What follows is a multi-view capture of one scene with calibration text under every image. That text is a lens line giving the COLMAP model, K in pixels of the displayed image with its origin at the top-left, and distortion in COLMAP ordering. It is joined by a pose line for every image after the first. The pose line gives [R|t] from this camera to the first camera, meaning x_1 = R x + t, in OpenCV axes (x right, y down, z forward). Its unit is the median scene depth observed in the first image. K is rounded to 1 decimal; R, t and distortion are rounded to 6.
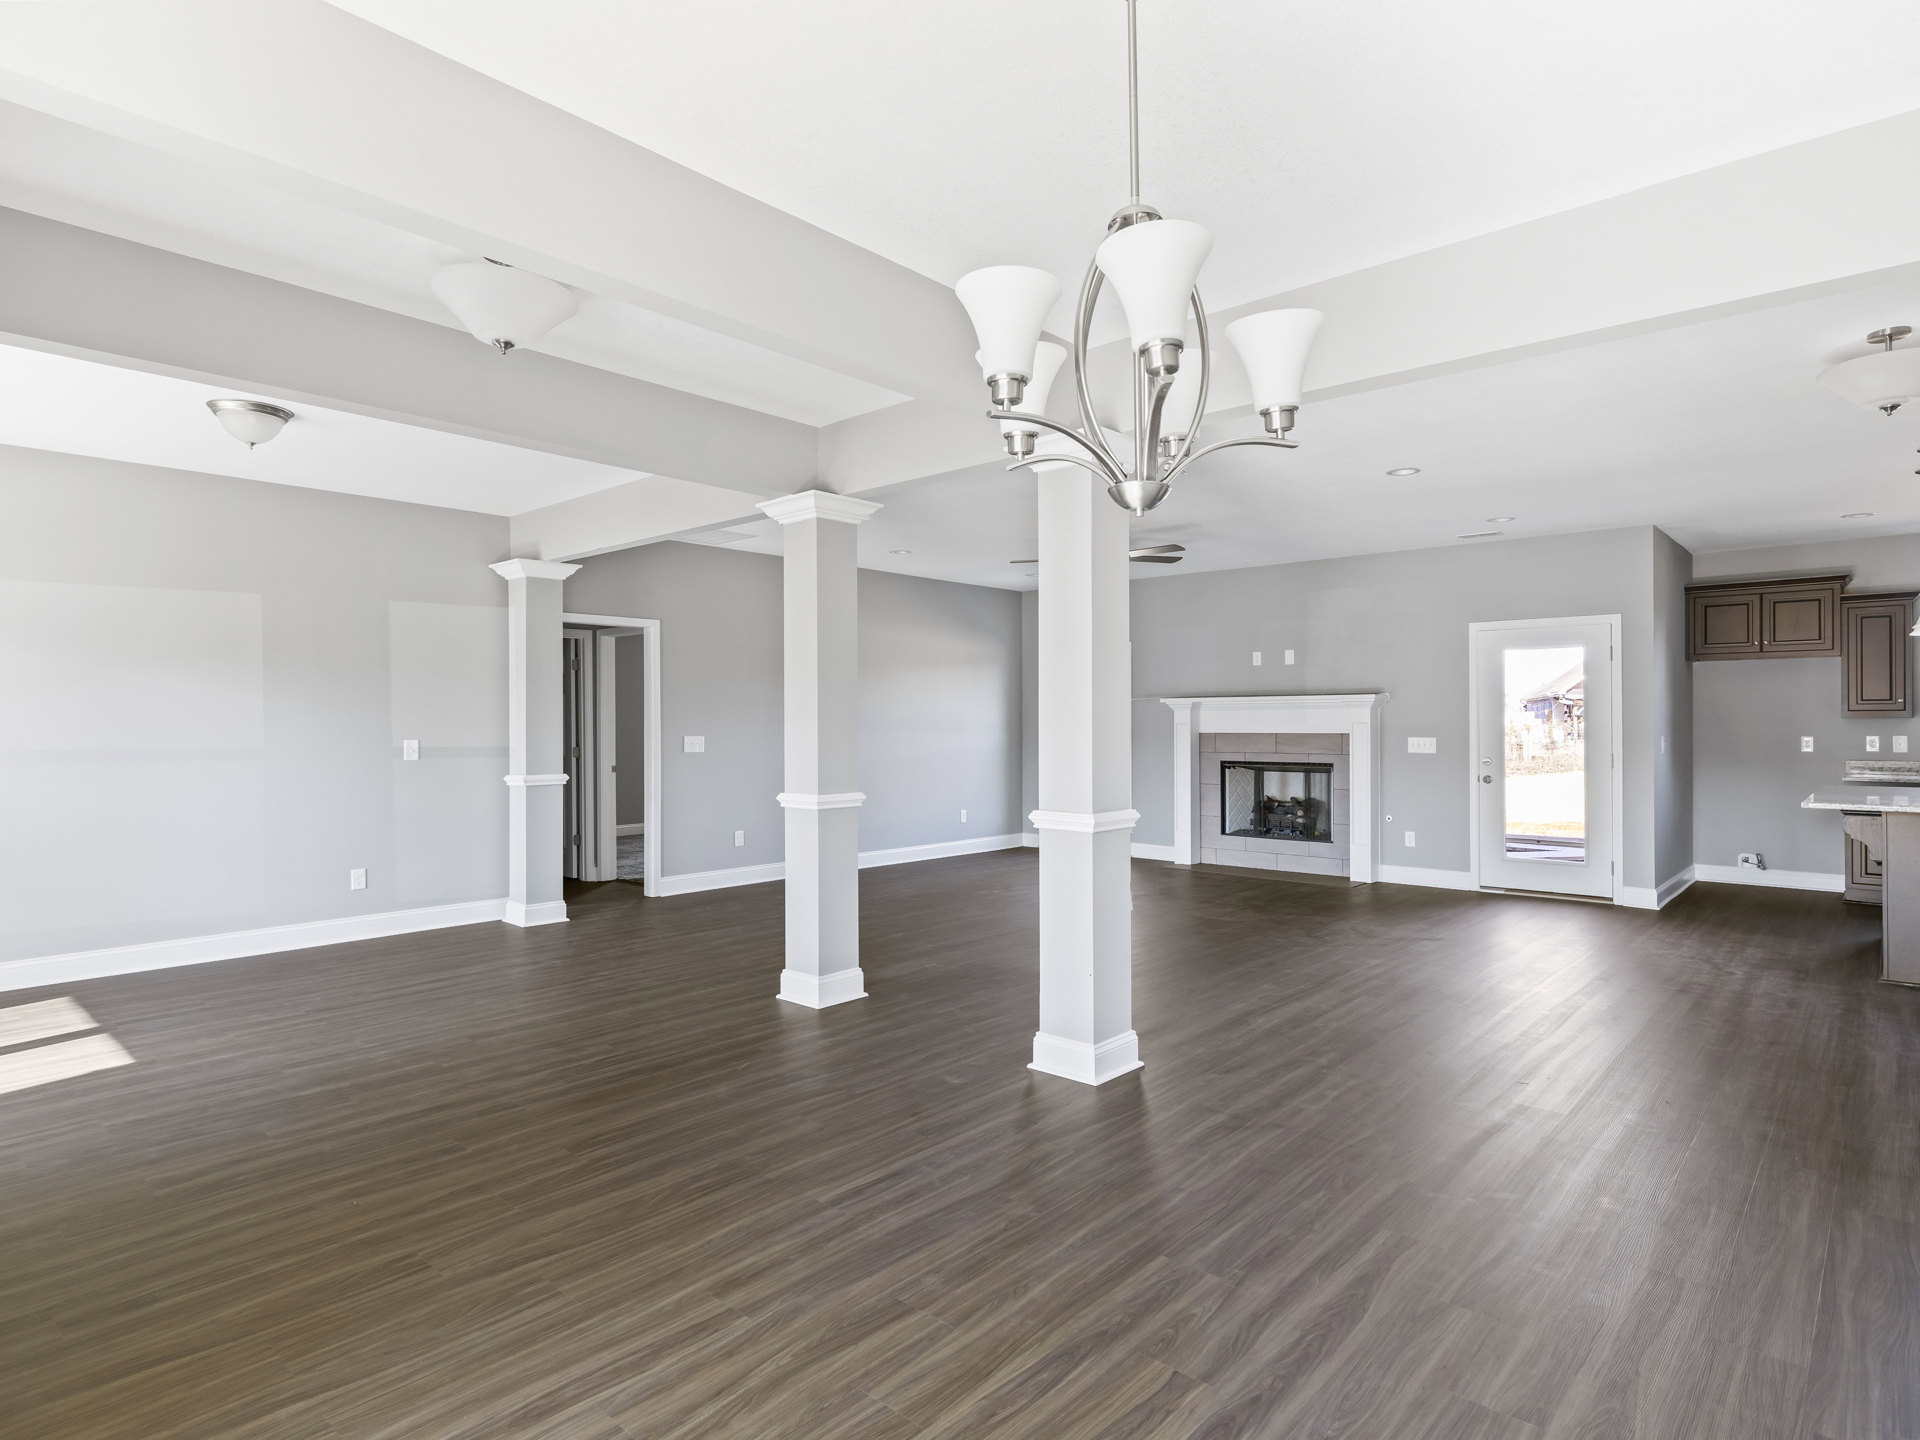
lens RADIAL K [[1051.1, 0, 966.5], [0, 1051.1, 718.1], [0, 0, 1]] dist [-0.002010, -0.001251]
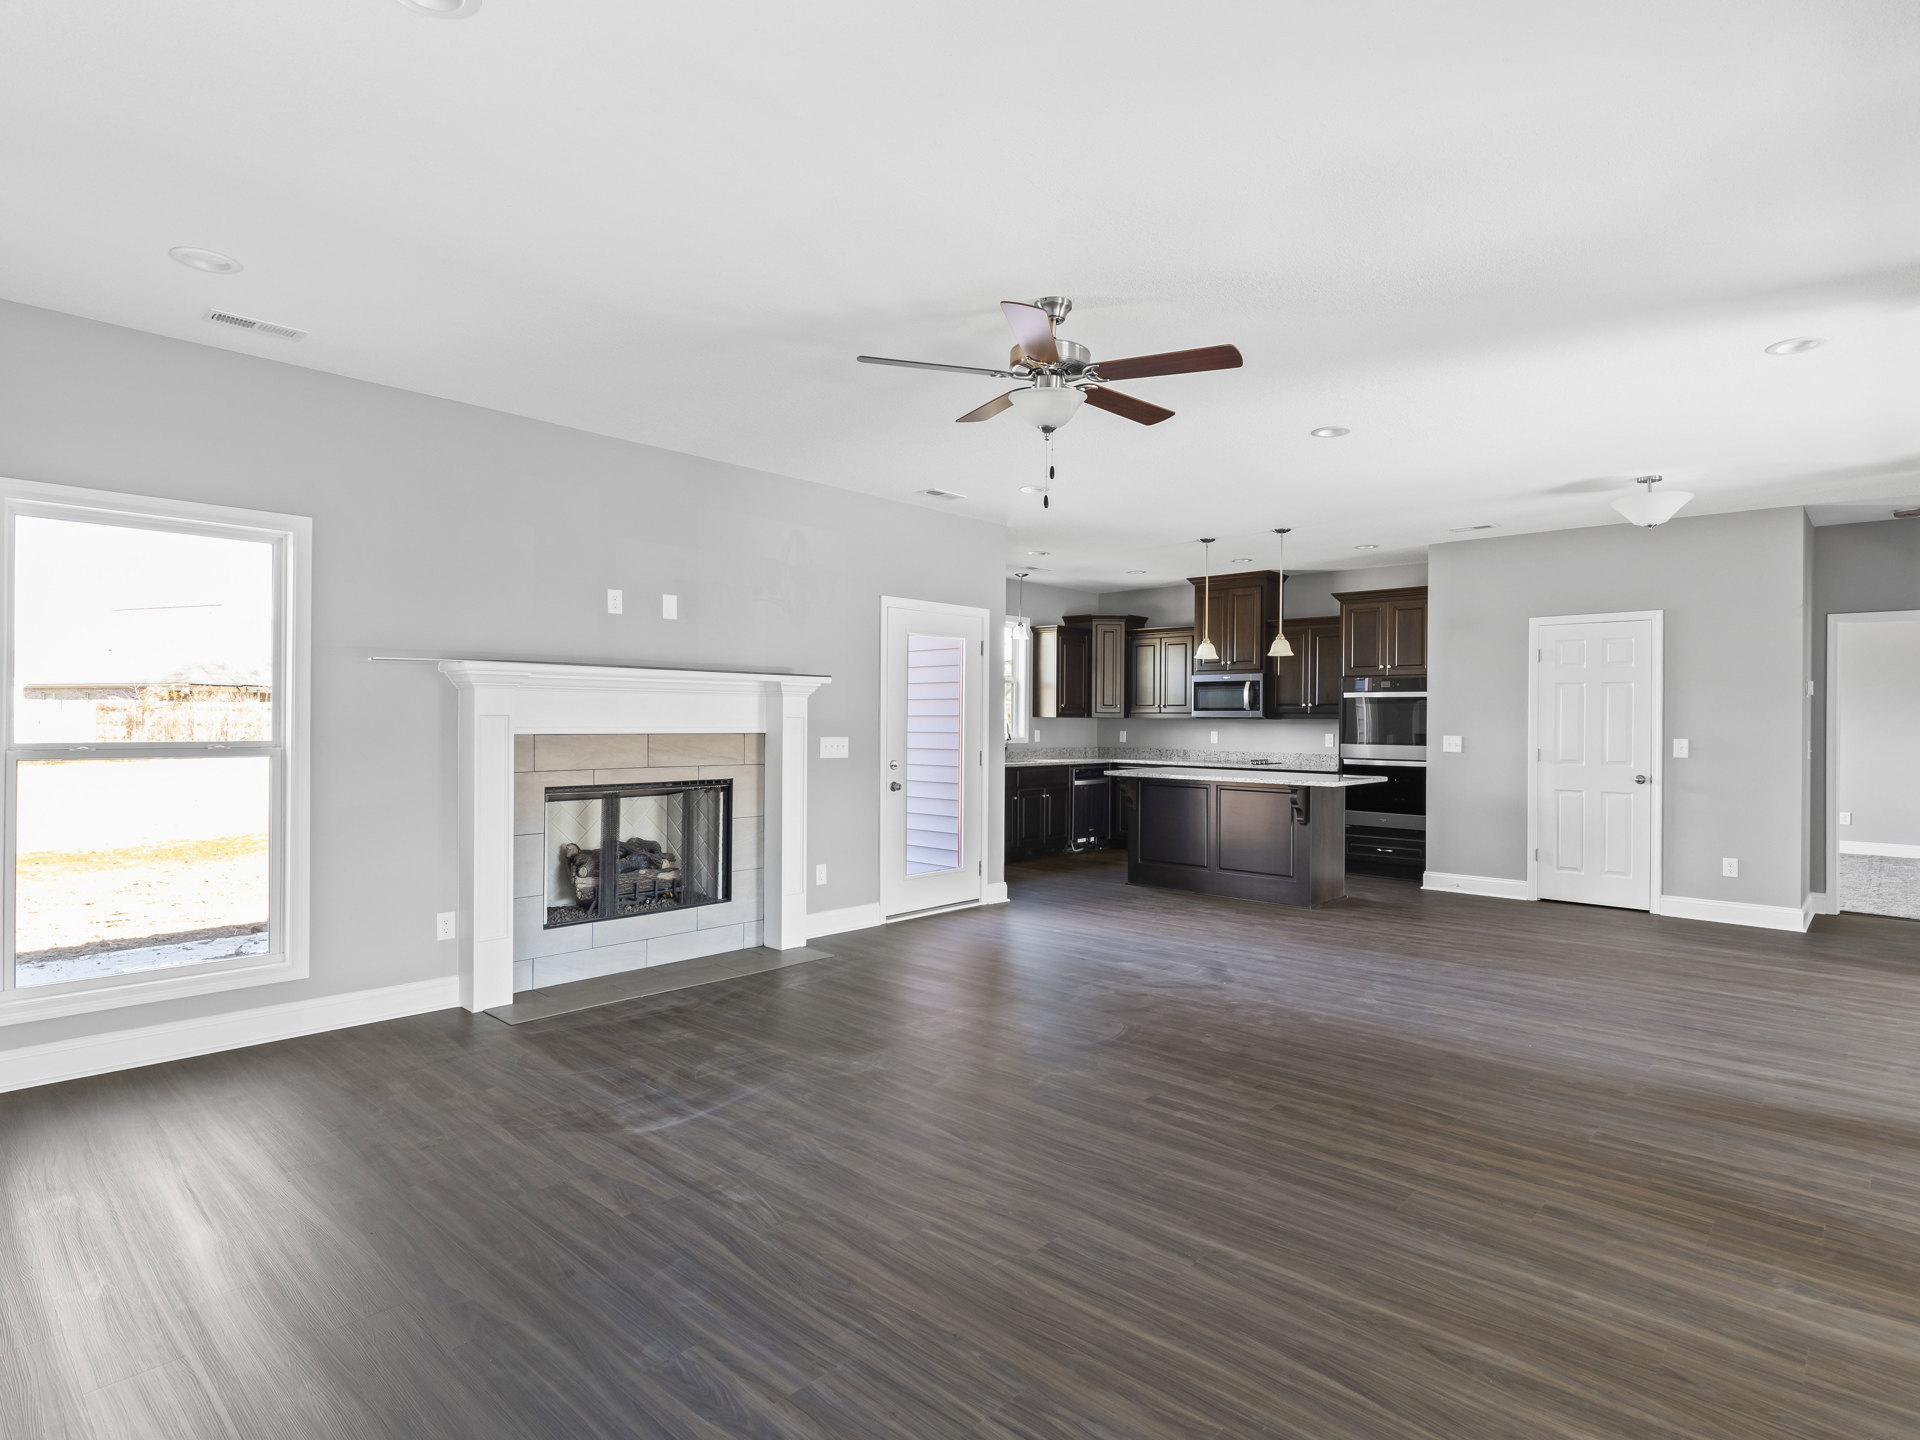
lens RADIAL K [[1020.5, 0, 973.0], [0, 1020.5, 715.2], [0, 0, 1]] dist [0.000259, 0.000801]
pose [[0.008537, 0.007221, 0.999937, -0.289943], [-0.012036, 0.999902, -0.007118, 0.006436], [-0.999891, -0.011975, 0.008623, 0.864482]]
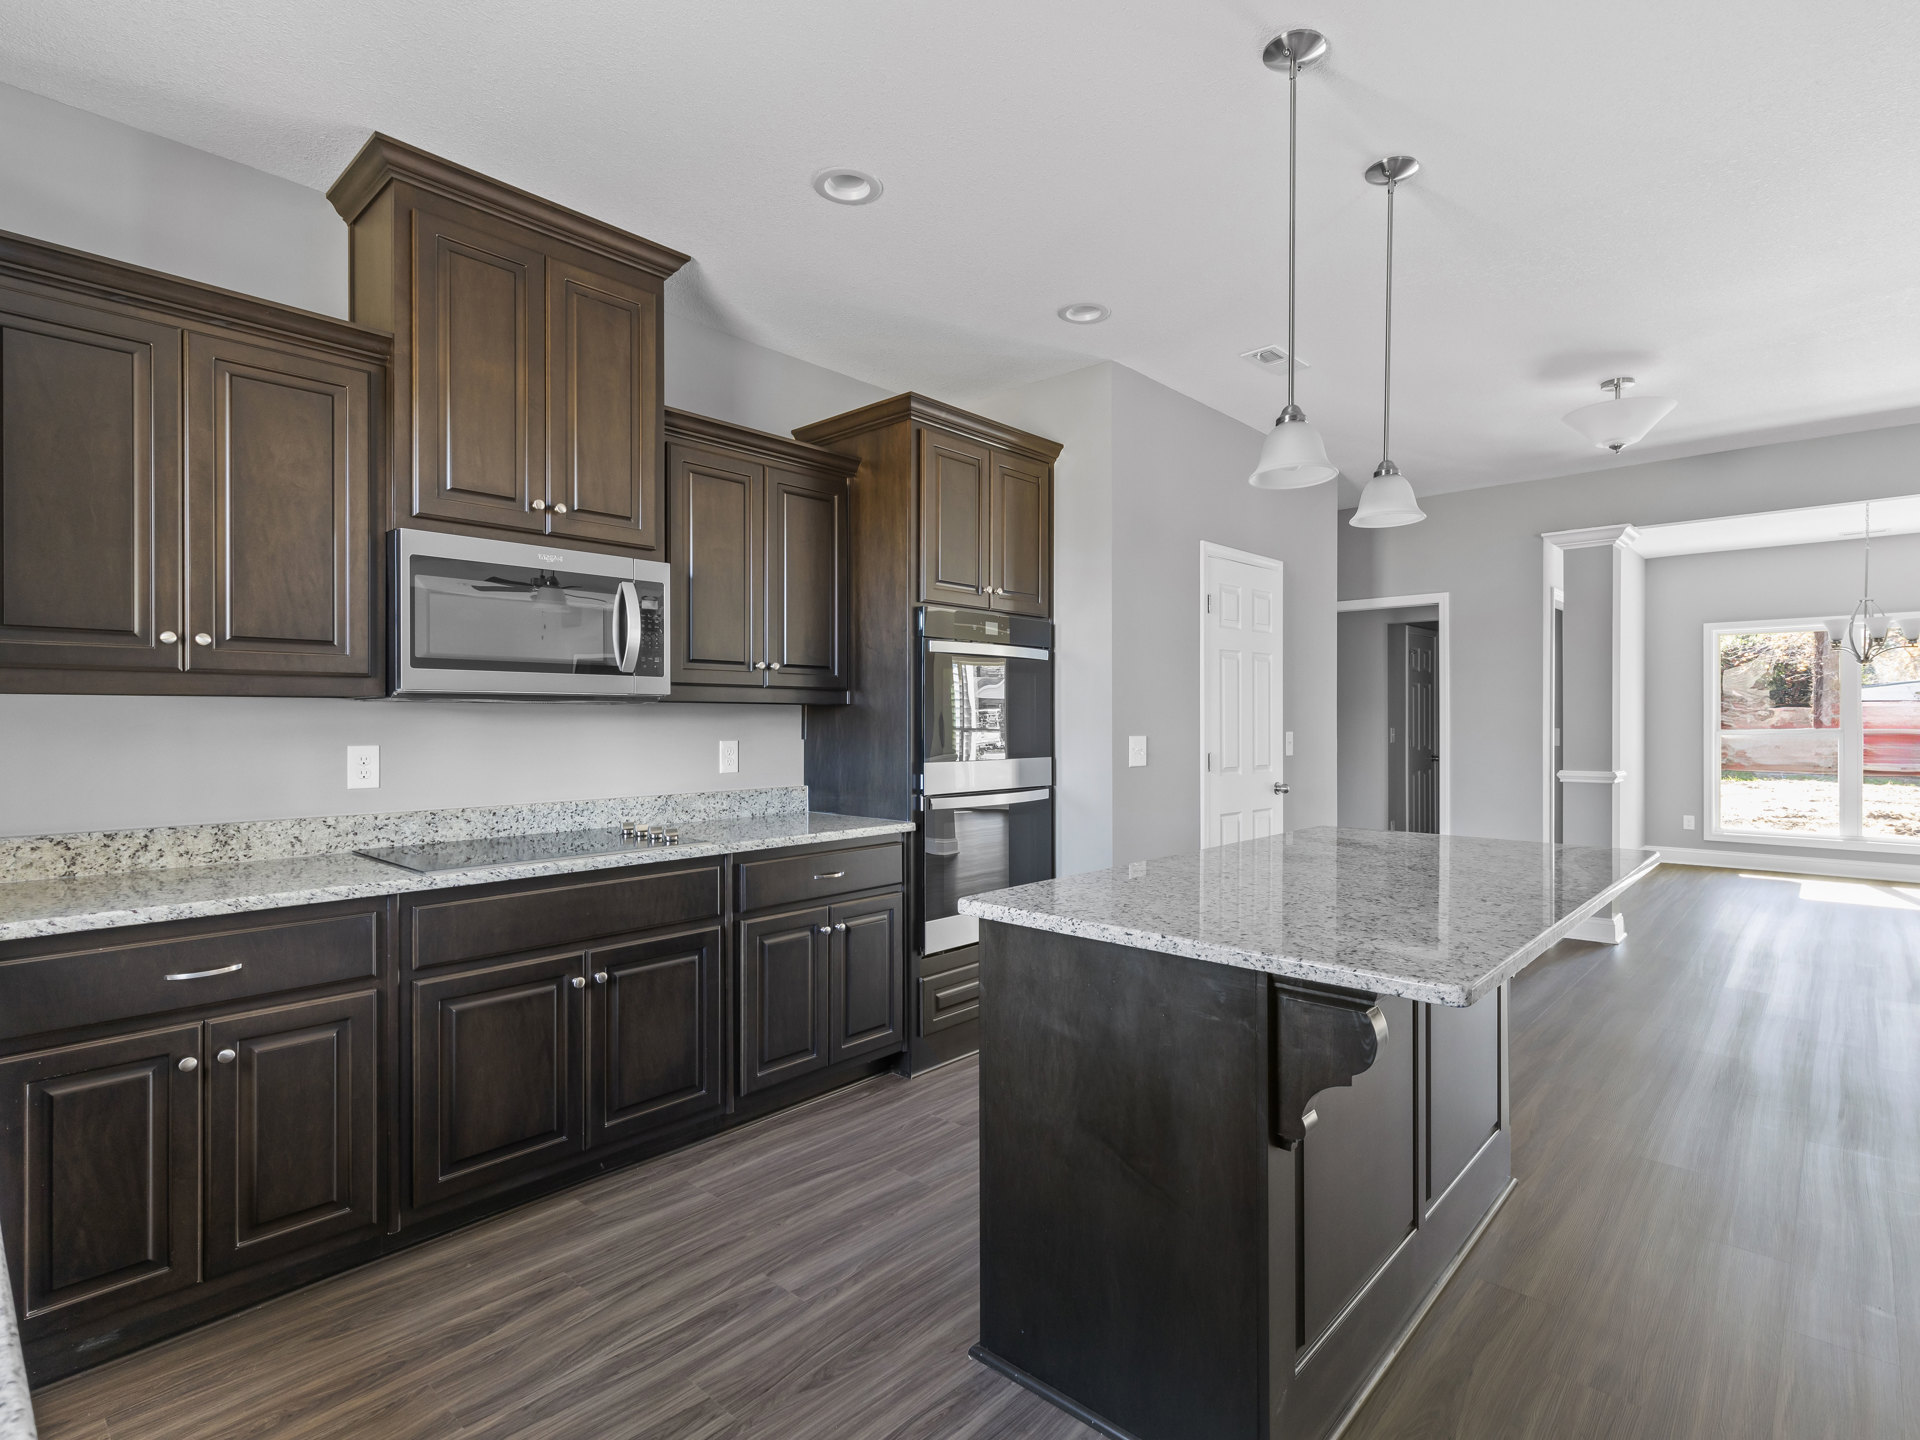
lens RADIAL K [[962.7, 0, 980.0], [0, 962.7, 723.6], [0, 0, 1]] dist [0.010249, -0.000426]
pose [[-0.999999, 0.001532, 0.000447, 0.689622], [0.001532, 0.999997, 0.001895, 0.006293], [-0.000444, 0.001896, -0.999998, 0.904853]]
